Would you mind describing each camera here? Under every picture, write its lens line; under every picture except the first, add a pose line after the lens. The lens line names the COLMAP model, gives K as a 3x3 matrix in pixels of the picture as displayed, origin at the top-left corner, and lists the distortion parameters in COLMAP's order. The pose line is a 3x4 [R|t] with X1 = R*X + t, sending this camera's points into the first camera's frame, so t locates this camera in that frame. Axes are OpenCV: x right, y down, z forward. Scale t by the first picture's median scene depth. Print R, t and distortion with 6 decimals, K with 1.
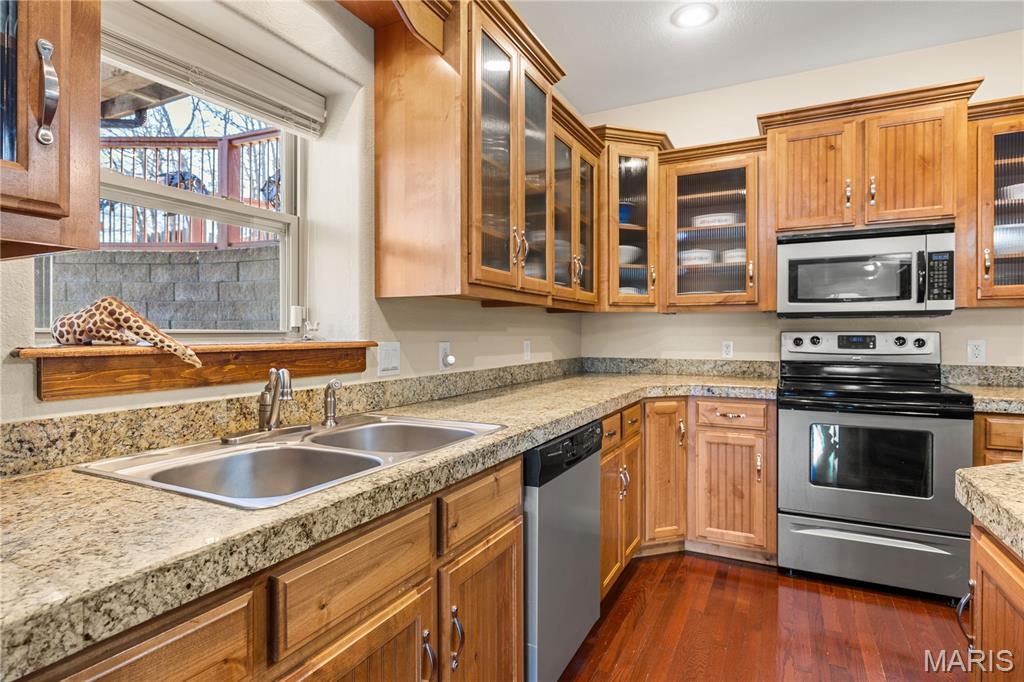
lens RADIAL K [[541.9, 0, 515.0], [0, 541.9, 336.8], [0, 0, 1]] dist [-0.001168, -0.001251]
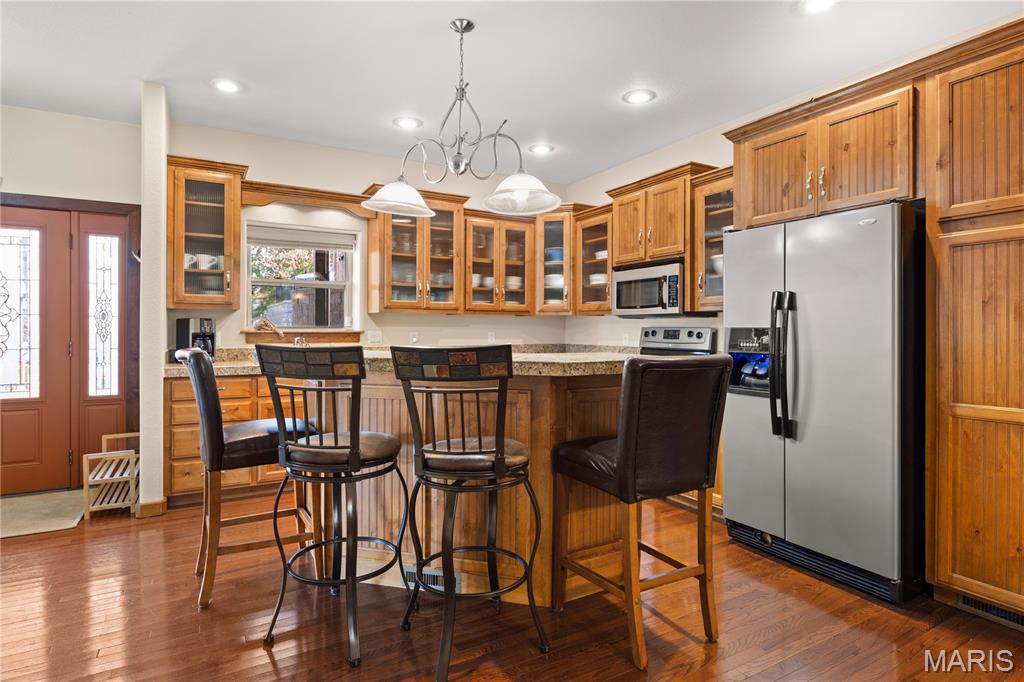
lens RADIAL K [[541.9, 0, 507.4], [0, 541.9, 324.1], [0, 0, 1]] dist [-0.001168, -0.001251]
pose [[0.830110, -0.001232, -0.557598, 1.188495], [-0.006929, 0.999898, -0.012524, 0.003306], [0.557556, 0.014260, 0.830017, -0.510869]]
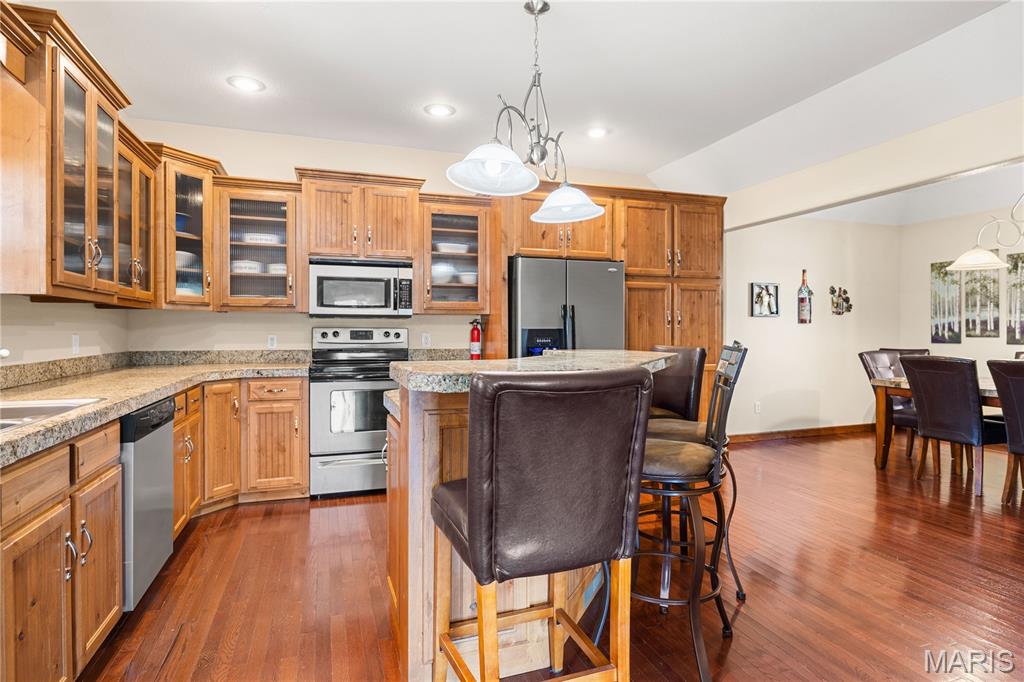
lens RADIAL K [[541.9, 0, 510.0], [0, 541.9, 334.7], [0, 0, 1]] dist [-0.001168, -0.001251]
pose [[0.700404, -0.003403, 0.713739, -0.150718], [0.000939, 0.999992, 0.003847, 0.003997], [-0.713746, -0.002024, 0.700401, -0.349006]]
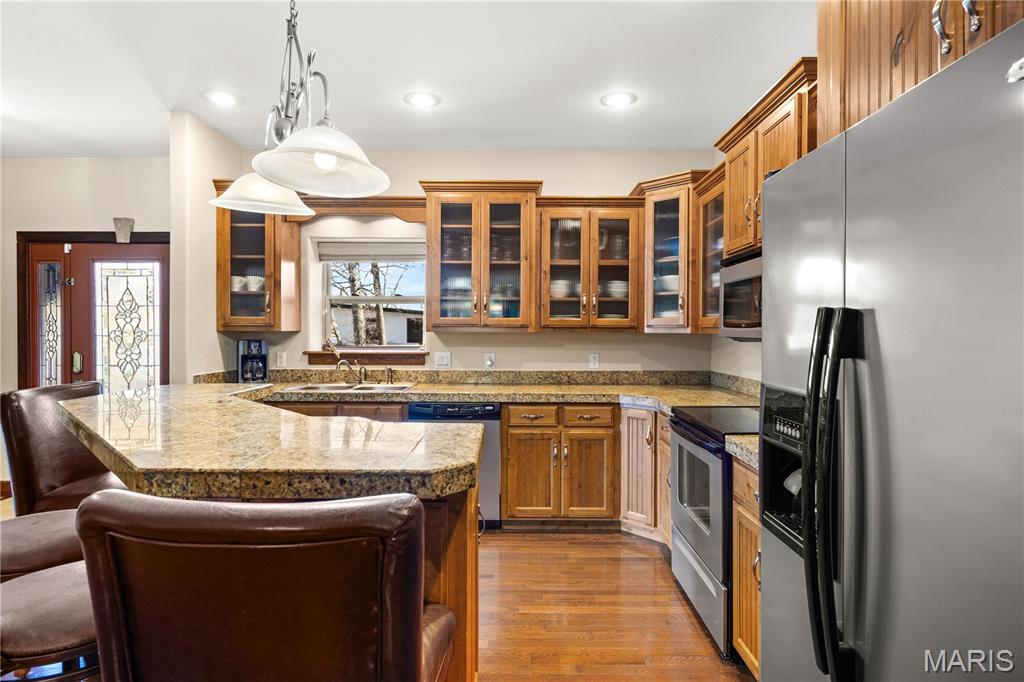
lens RADIAL K [[541.9, 0, 517.4], [0, 541.9, 338.4], [0, 0, 1]] dist [-0.001168, -0.001251]
pose [[0.445046, 0.016291, -0.895360, 1.312474], [-0.009463, 0.999864, 0.013489, -0.055499], [0.895458, 0.002470, 0.445140, 0.229857]]
